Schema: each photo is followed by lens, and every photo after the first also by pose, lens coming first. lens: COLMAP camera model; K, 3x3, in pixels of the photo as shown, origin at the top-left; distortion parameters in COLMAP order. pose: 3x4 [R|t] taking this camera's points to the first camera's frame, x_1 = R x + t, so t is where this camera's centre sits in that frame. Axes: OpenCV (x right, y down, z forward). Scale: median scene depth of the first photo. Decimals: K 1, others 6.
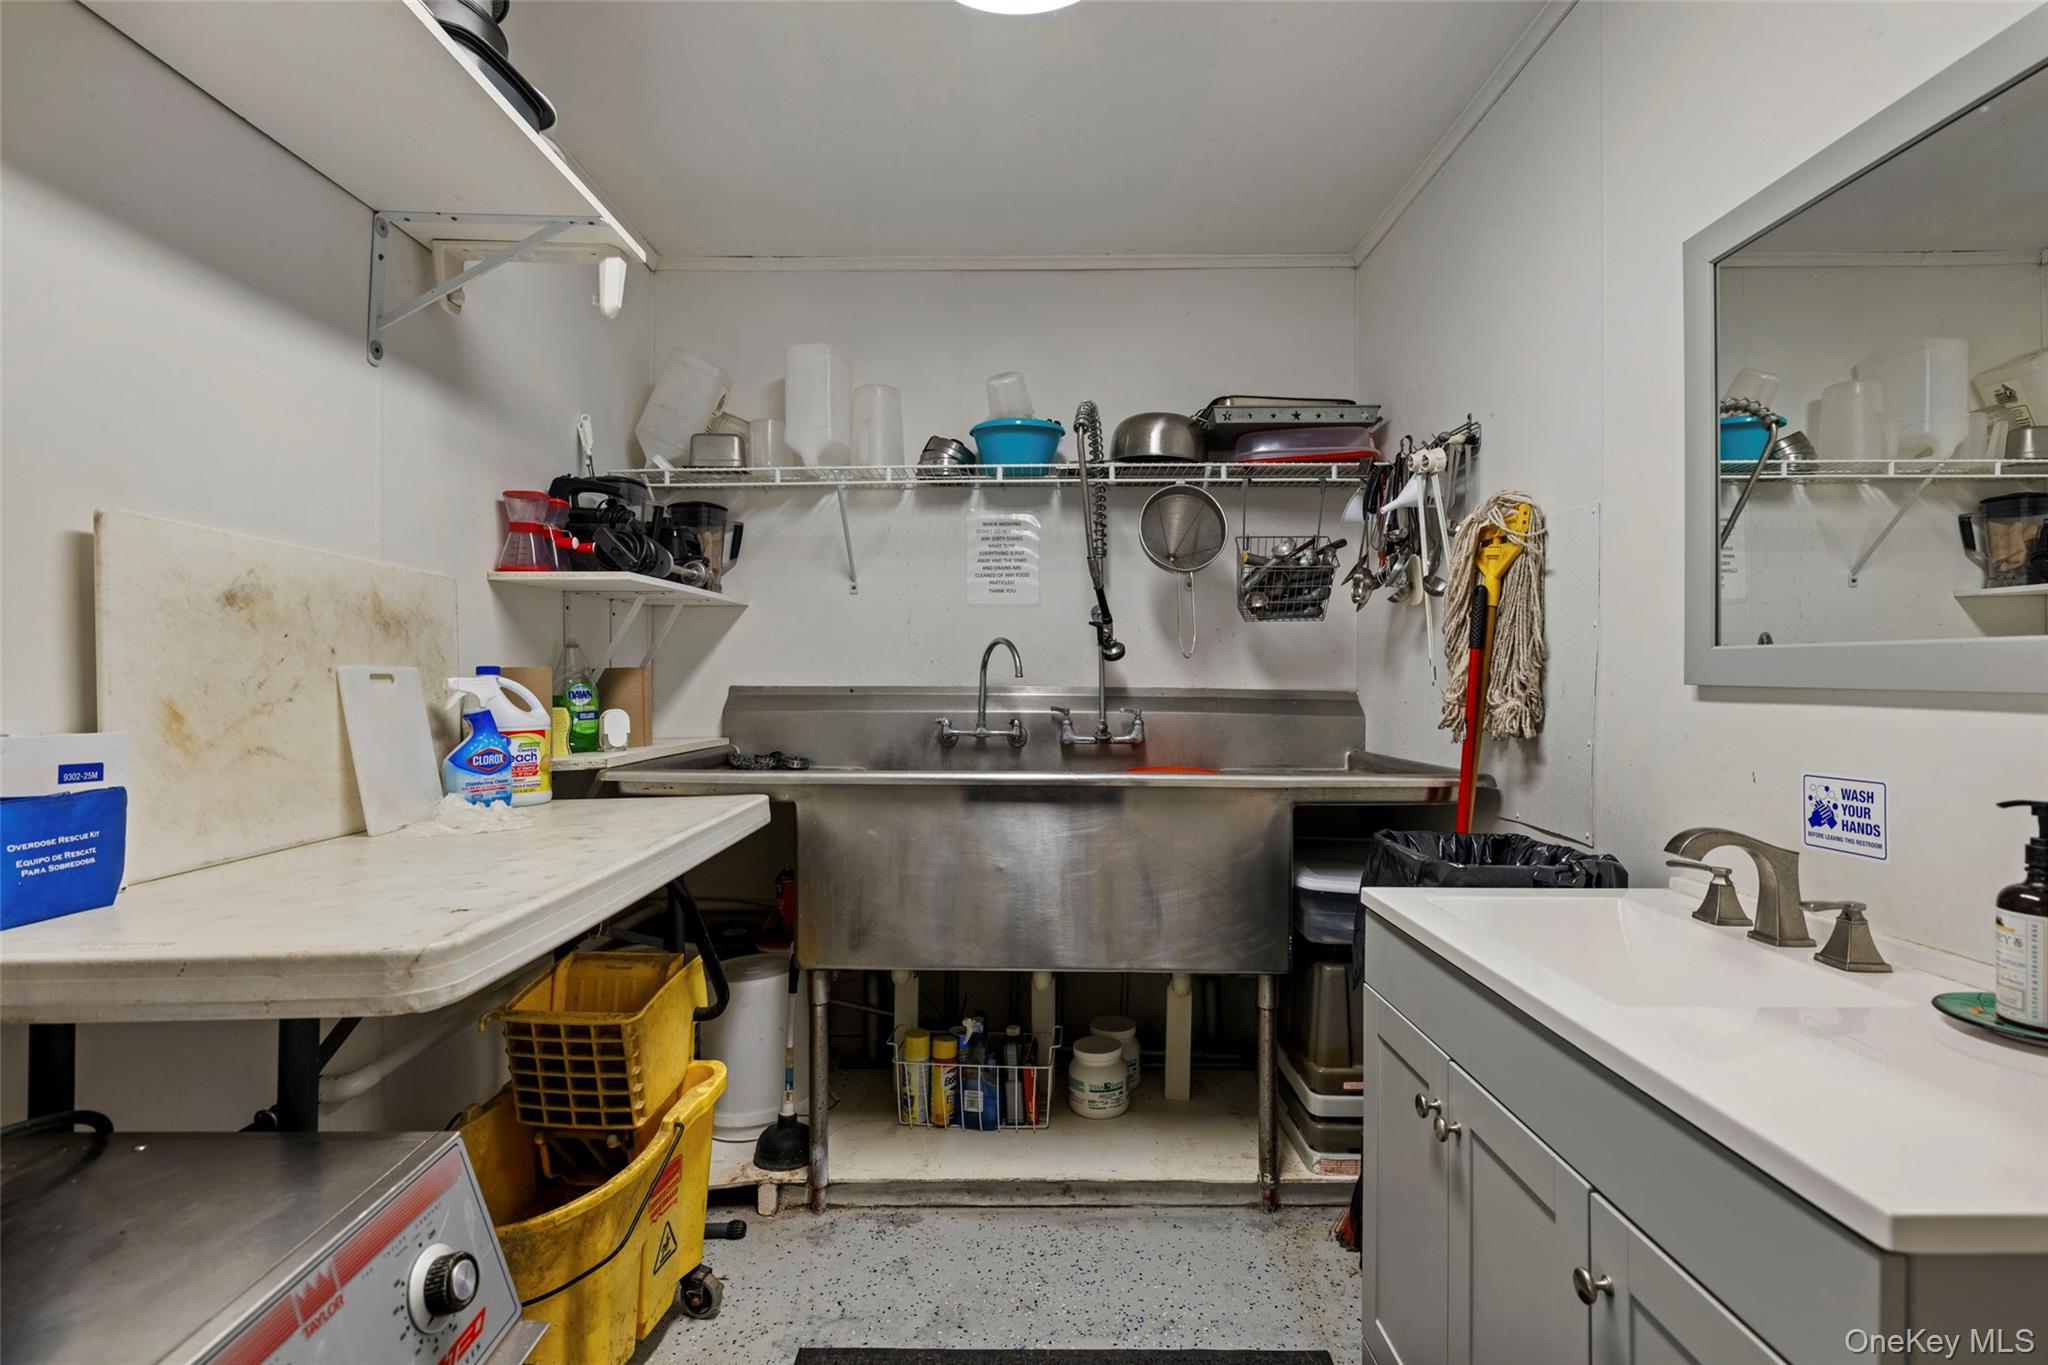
lens RADIAL K [[999.6, 0, 1035.3], [0, 999.6, 678.1], [0, 0, 1]] dist [-0.007119, 0.003266]
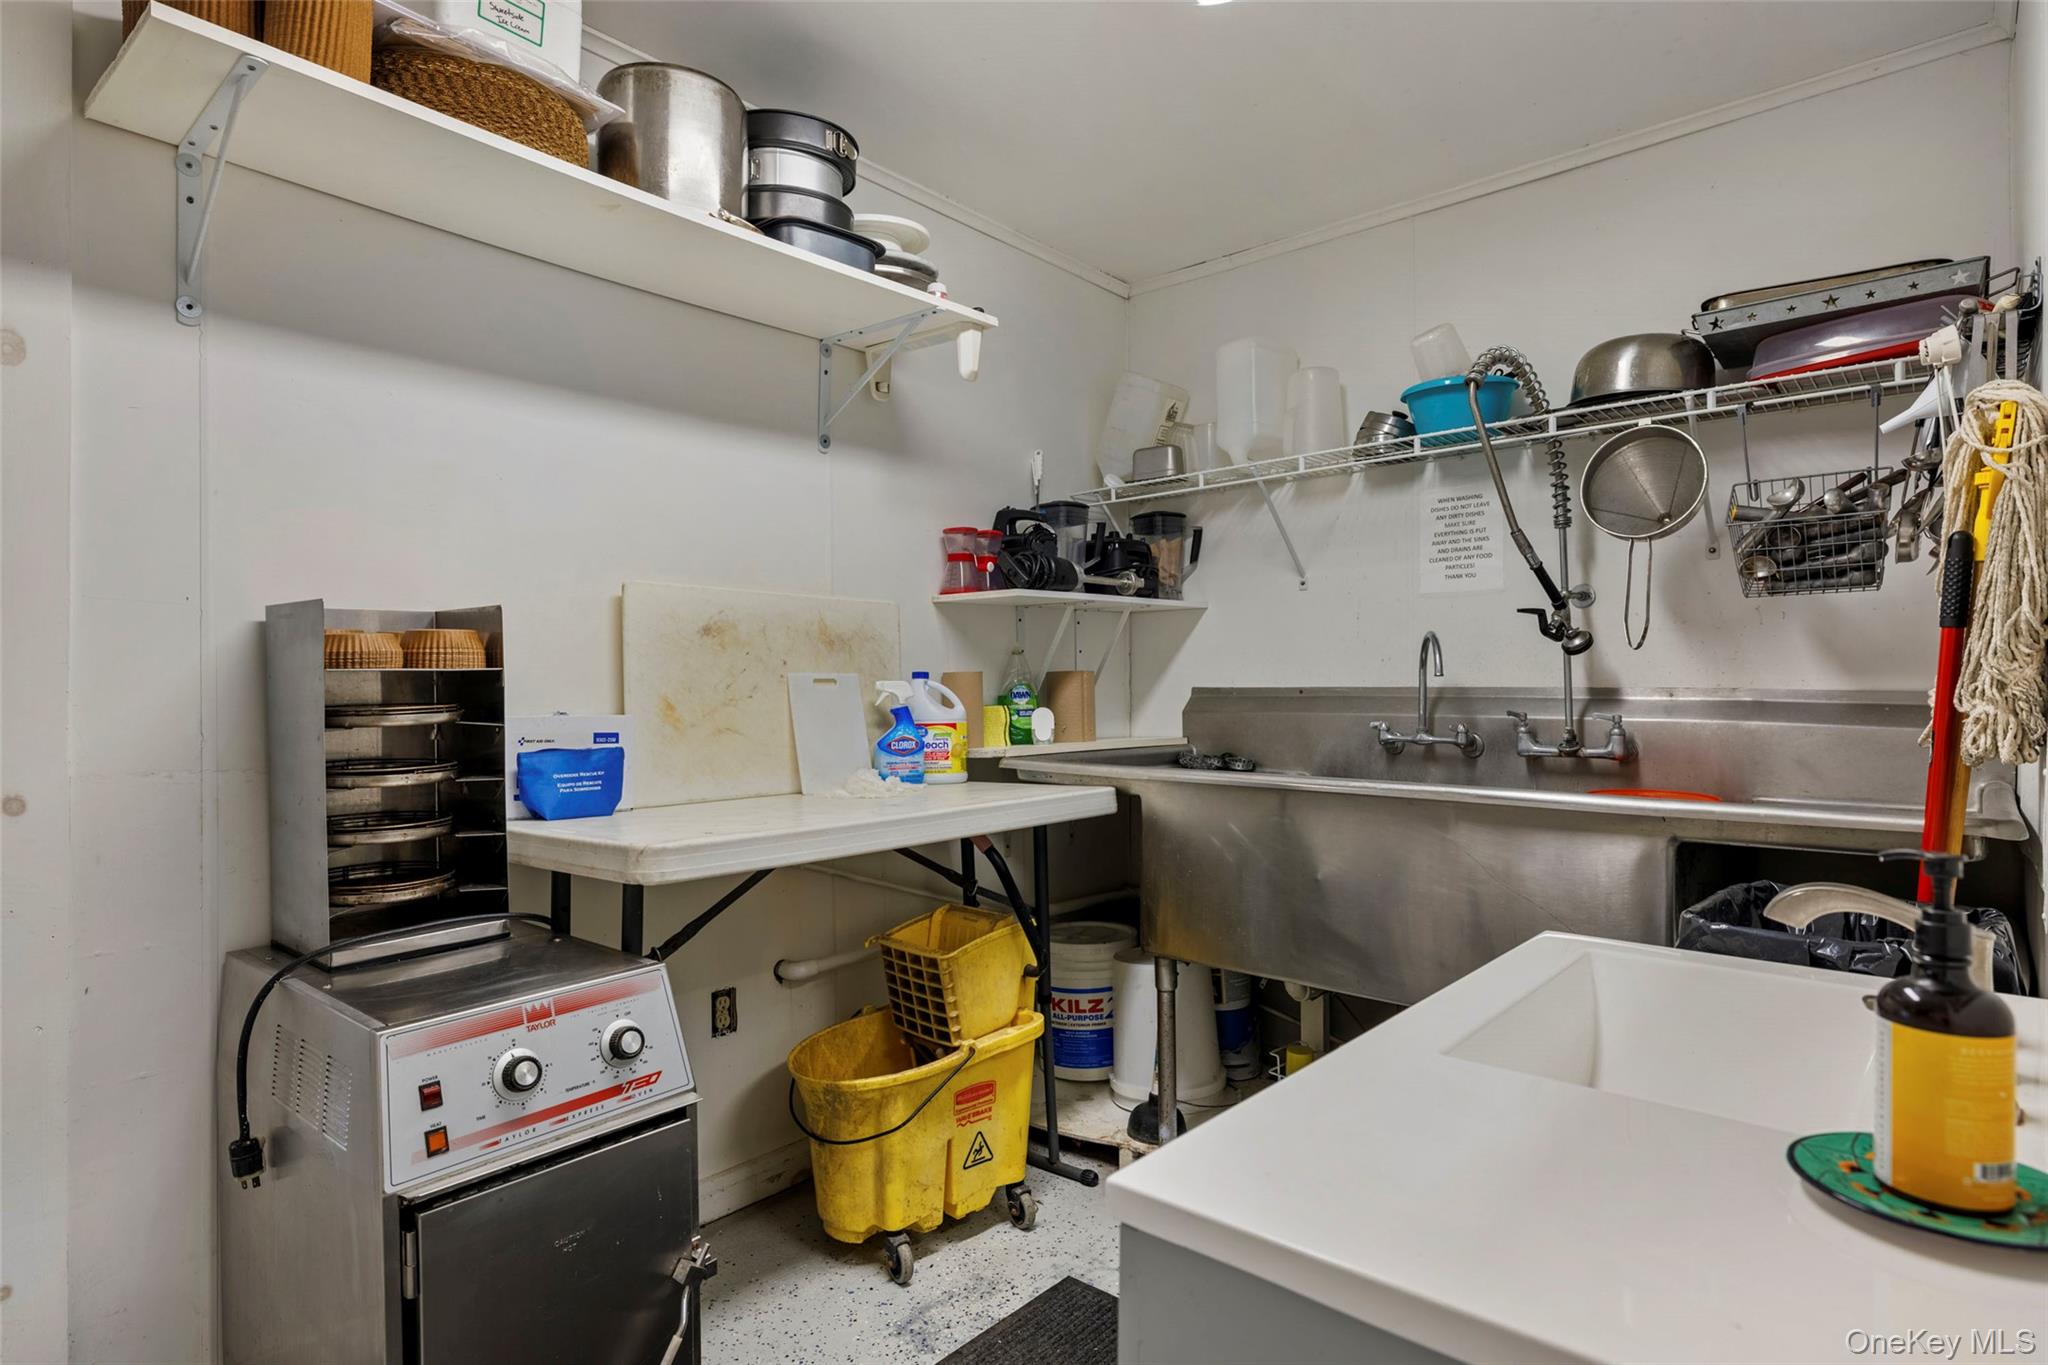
lens RADIAL K [[1159.0, 0, 1021.1], [0, 1159.0, 693.5], [0, 0, 1]] dist [0.006106, 0.001553]
pose [[0.738014, 0.000608, -0.674786, 0.399193], [0.007497, 0.999930, 0.009100, 0.002336], [0.674744, -0.011775, 0.737958, 0.003807]]
